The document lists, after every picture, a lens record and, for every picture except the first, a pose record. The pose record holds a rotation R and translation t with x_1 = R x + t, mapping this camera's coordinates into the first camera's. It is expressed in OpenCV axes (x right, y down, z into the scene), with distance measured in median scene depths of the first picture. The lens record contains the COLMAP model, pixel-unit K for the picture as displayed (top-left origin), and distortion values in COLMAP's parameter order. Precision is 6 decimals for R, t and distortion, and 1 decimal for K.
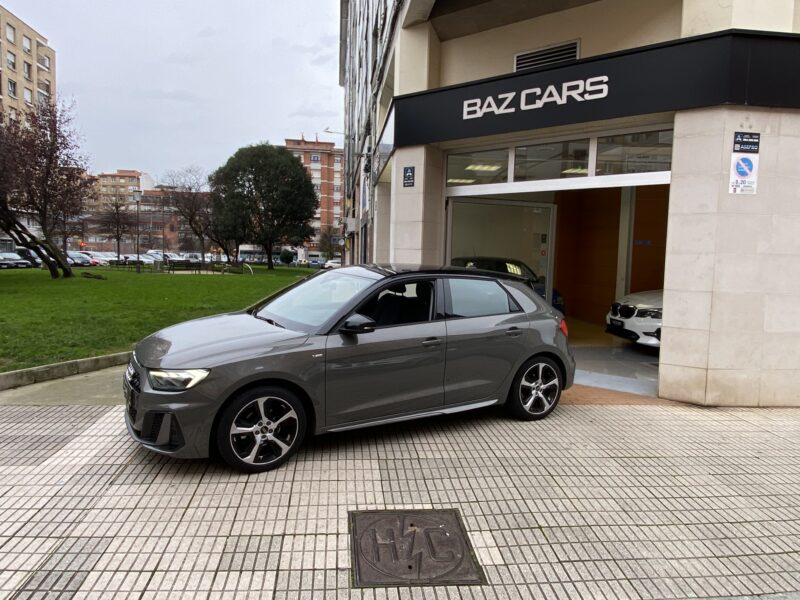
lens RADIAL K [[557.3, 0, 396.4], [0, 557.3, 301.4], [0, 0, 1]] dist [0.037192, -0.044512]
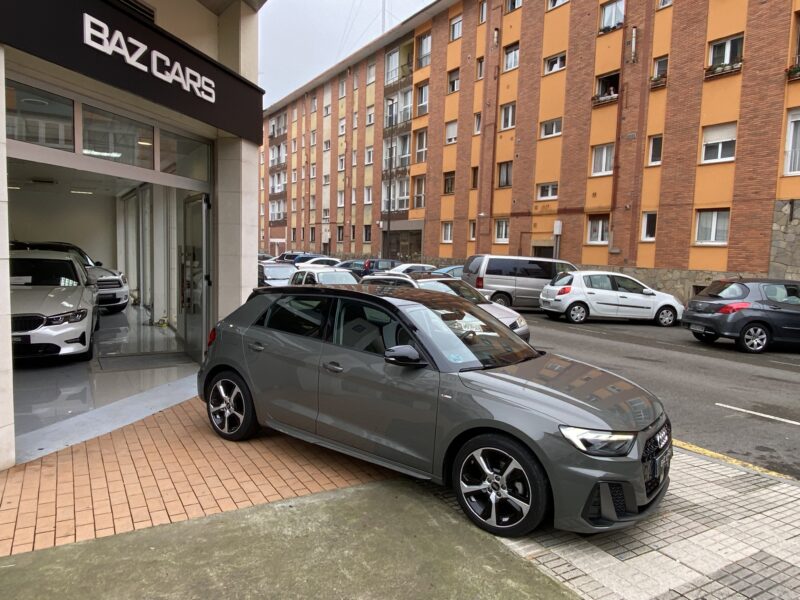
lens RADIAL K [[557.3, 0, 400.8], [0, 557.3, 300.1], [0, 0, 1]] dist [0.037192, -0.044512]
pose [[-0.414991, -0.119799, 0.901904, -0.649799], [0.030903, 0.988865, 0.145569, -0.138823], [-0.909301, 0.088281, -0.406668, 1.037021]]
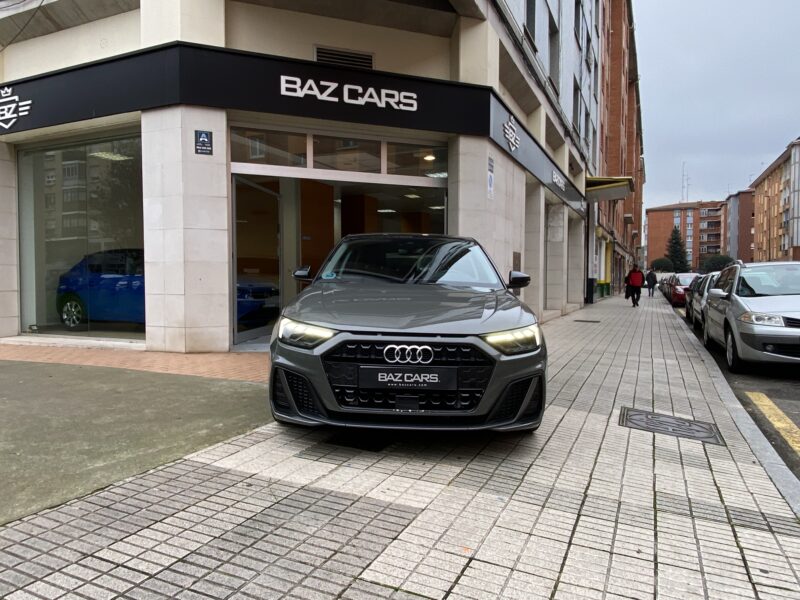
lens RADIAL K [[557.3, 0, 399.4], [0, 557.3, 299.0], [0, 0, 1]] dist [0.037192, -0.044512]
pose [[0.508998, -0.053985, 0.859073, -0.666241], [0.076794, 0.996900, 0.017146, 0.023430], [-0.857335, 0.057245, 0.511566, 0.386232]]
